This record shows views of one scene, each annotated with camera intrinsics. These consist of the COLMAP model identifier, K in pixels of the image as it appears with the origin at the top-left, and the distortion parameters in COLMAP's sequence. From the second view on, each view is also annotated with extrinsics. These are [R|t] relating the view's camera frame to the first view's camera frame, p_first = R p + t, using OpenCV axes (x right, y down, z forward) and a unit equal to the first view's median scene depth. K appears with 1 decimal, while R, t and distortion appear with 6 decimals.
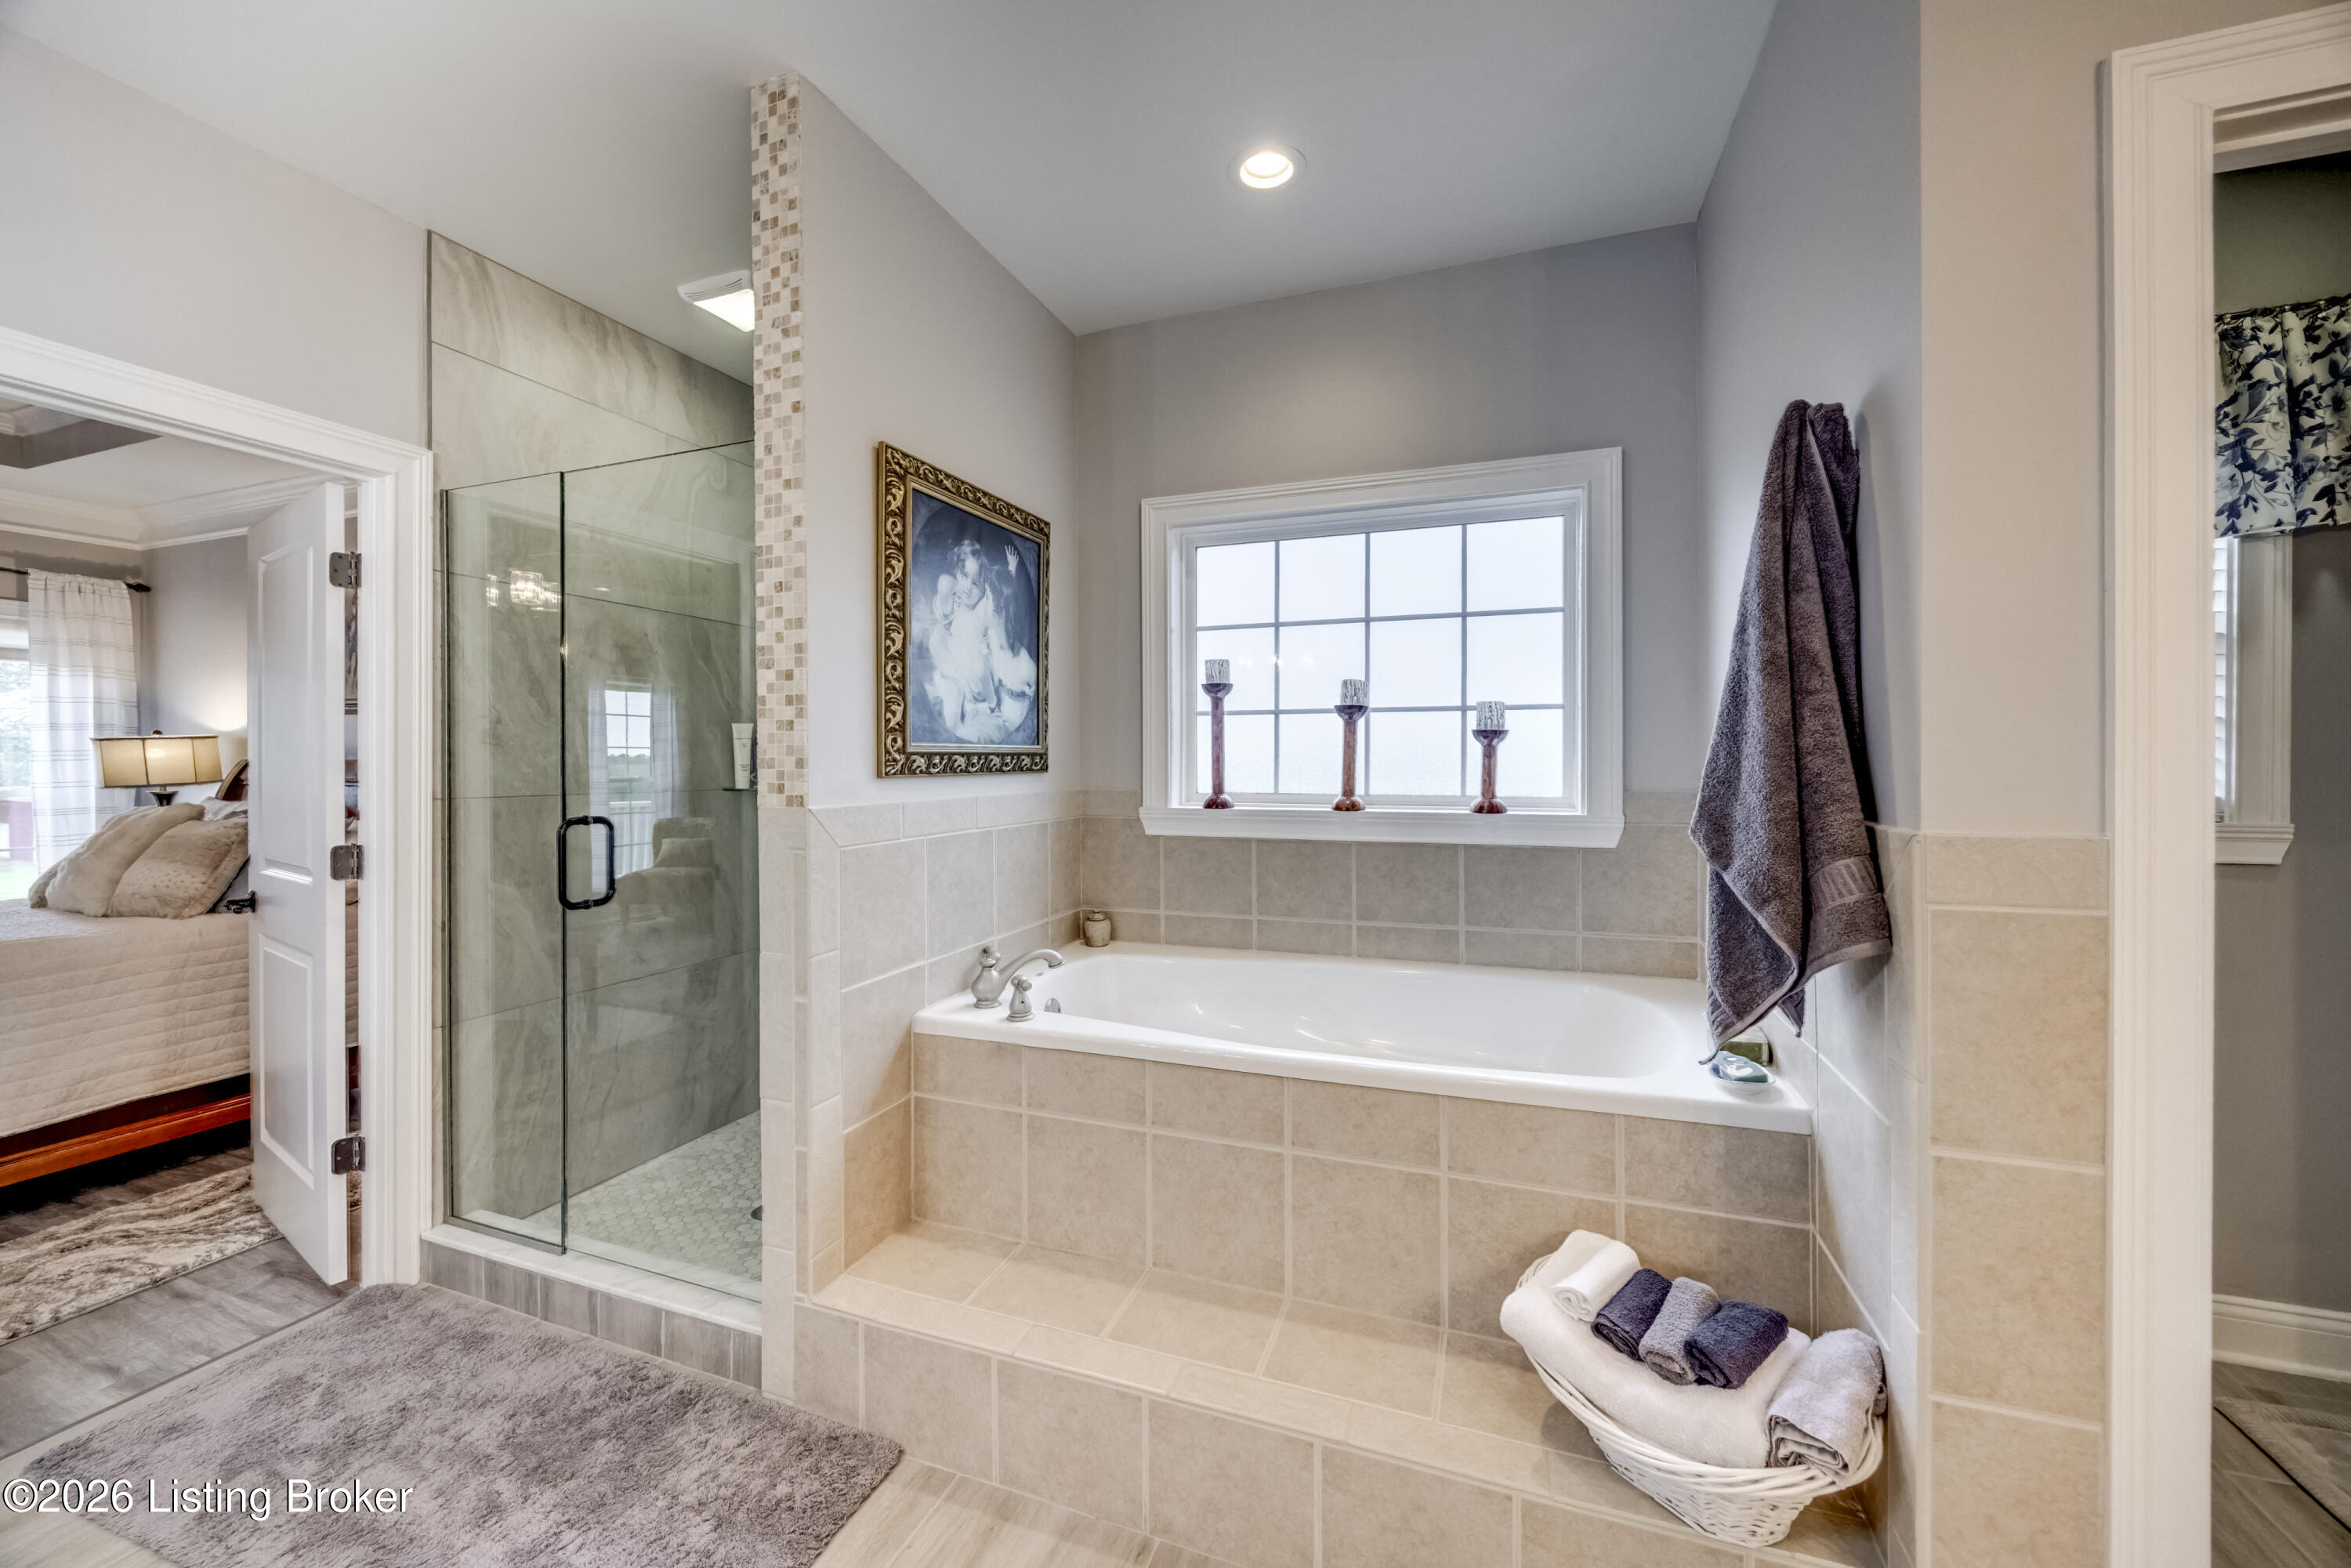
lens RADIAL K [[886.3, 0, 1199.6], [0, 886.3, 778.6], [0, 0, 1]] dist [-0.000582, 0.000264]
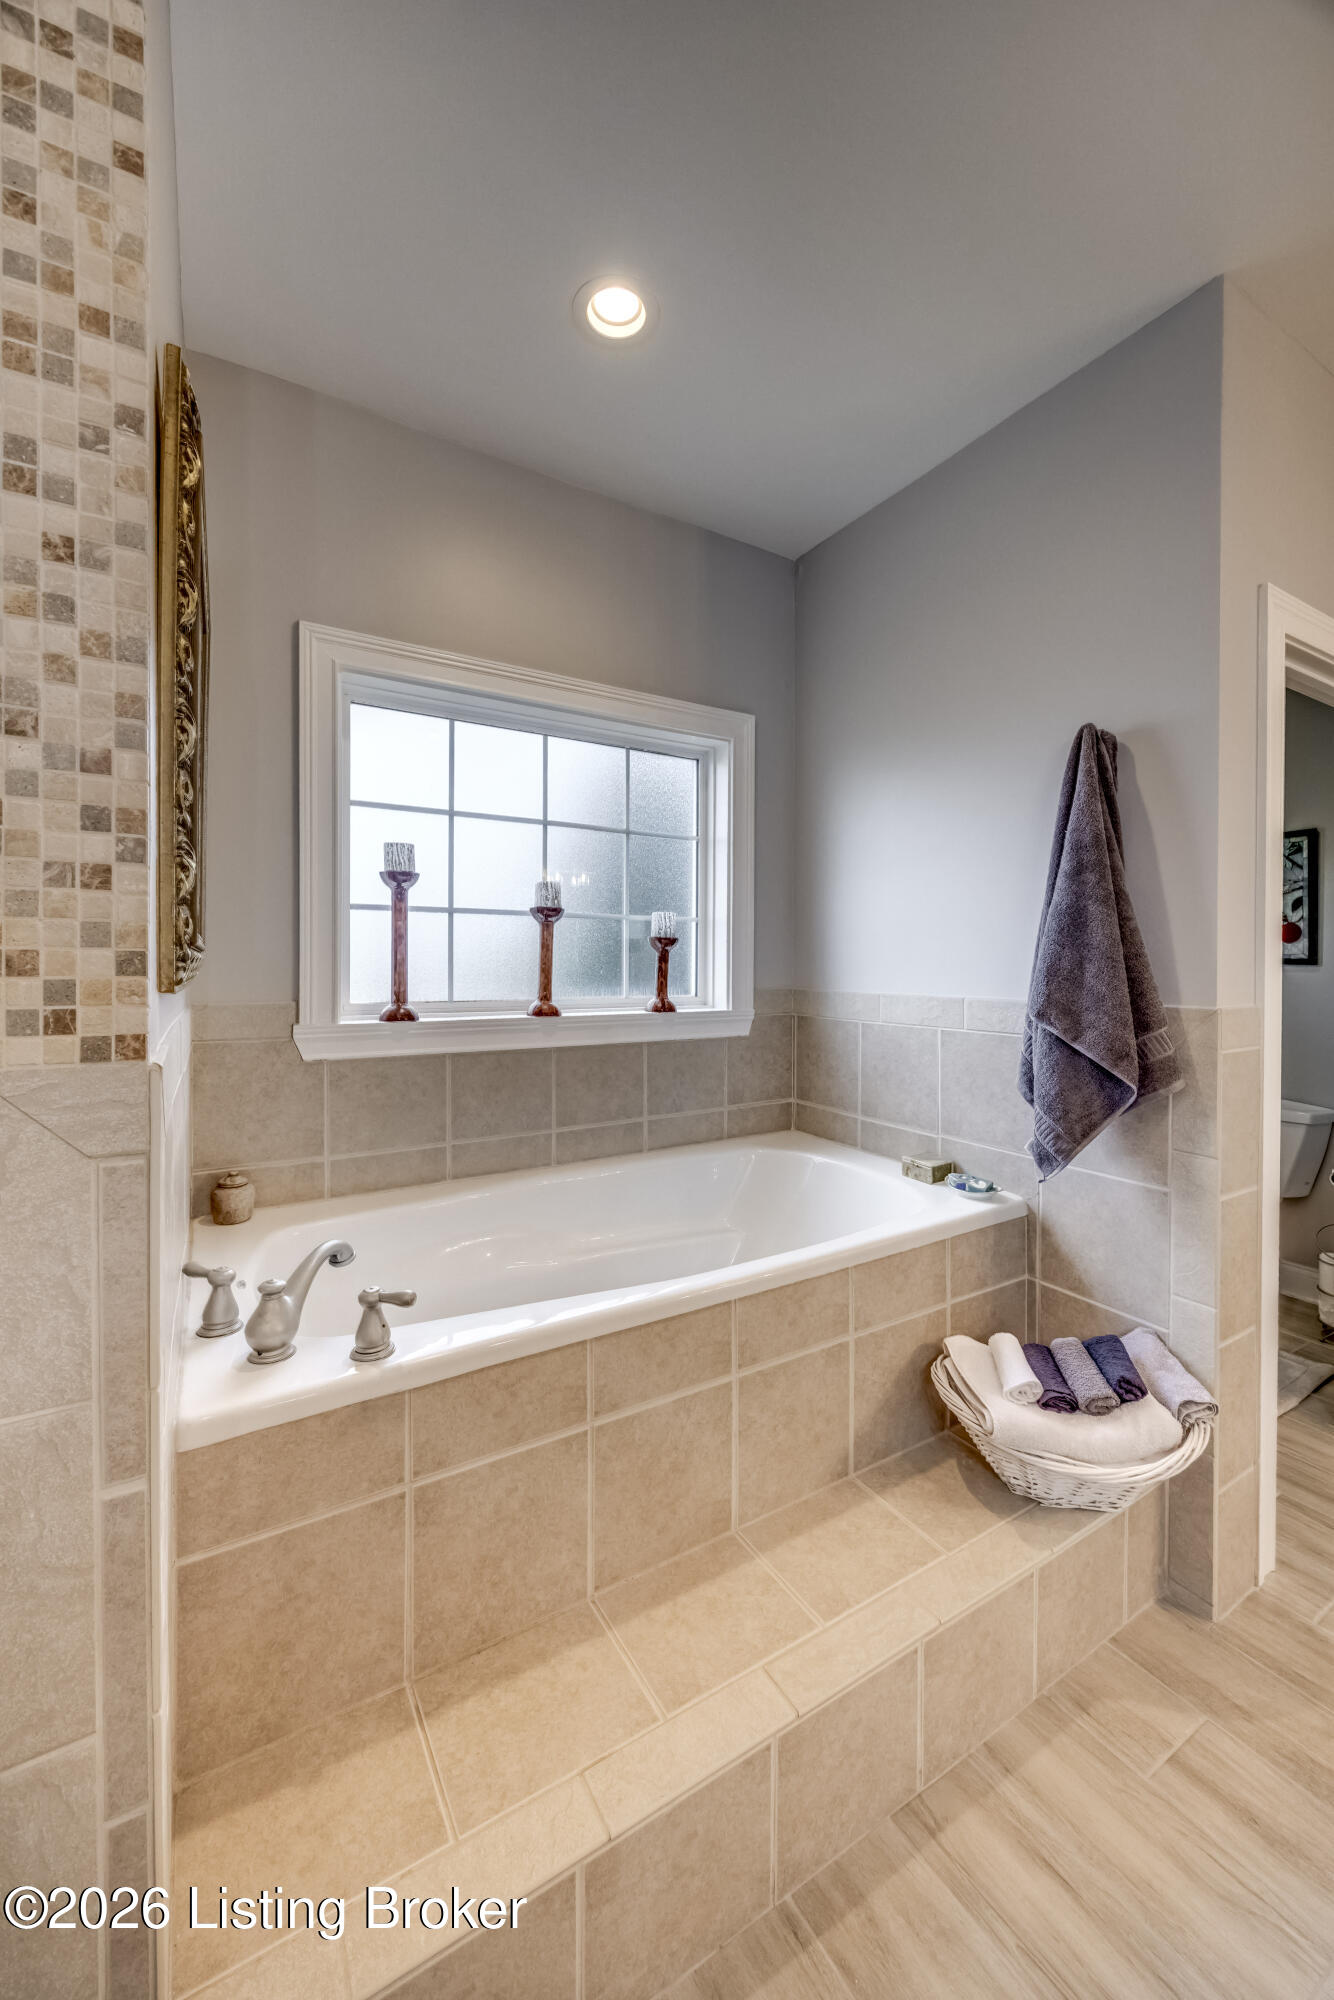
lens RADIAL K [[754.0, 0, 671.3], [0, 754.0, 982.1], [0, 0, 1]] dist [-0.000582, 0.000264]
pose [[0.642385, -0.013523, 0.766263, -0.403289], [0.014087, 0.999884, 0.005837, -0.004452], [-0.766253, 0.007045, 0.642501, 0.387199]]
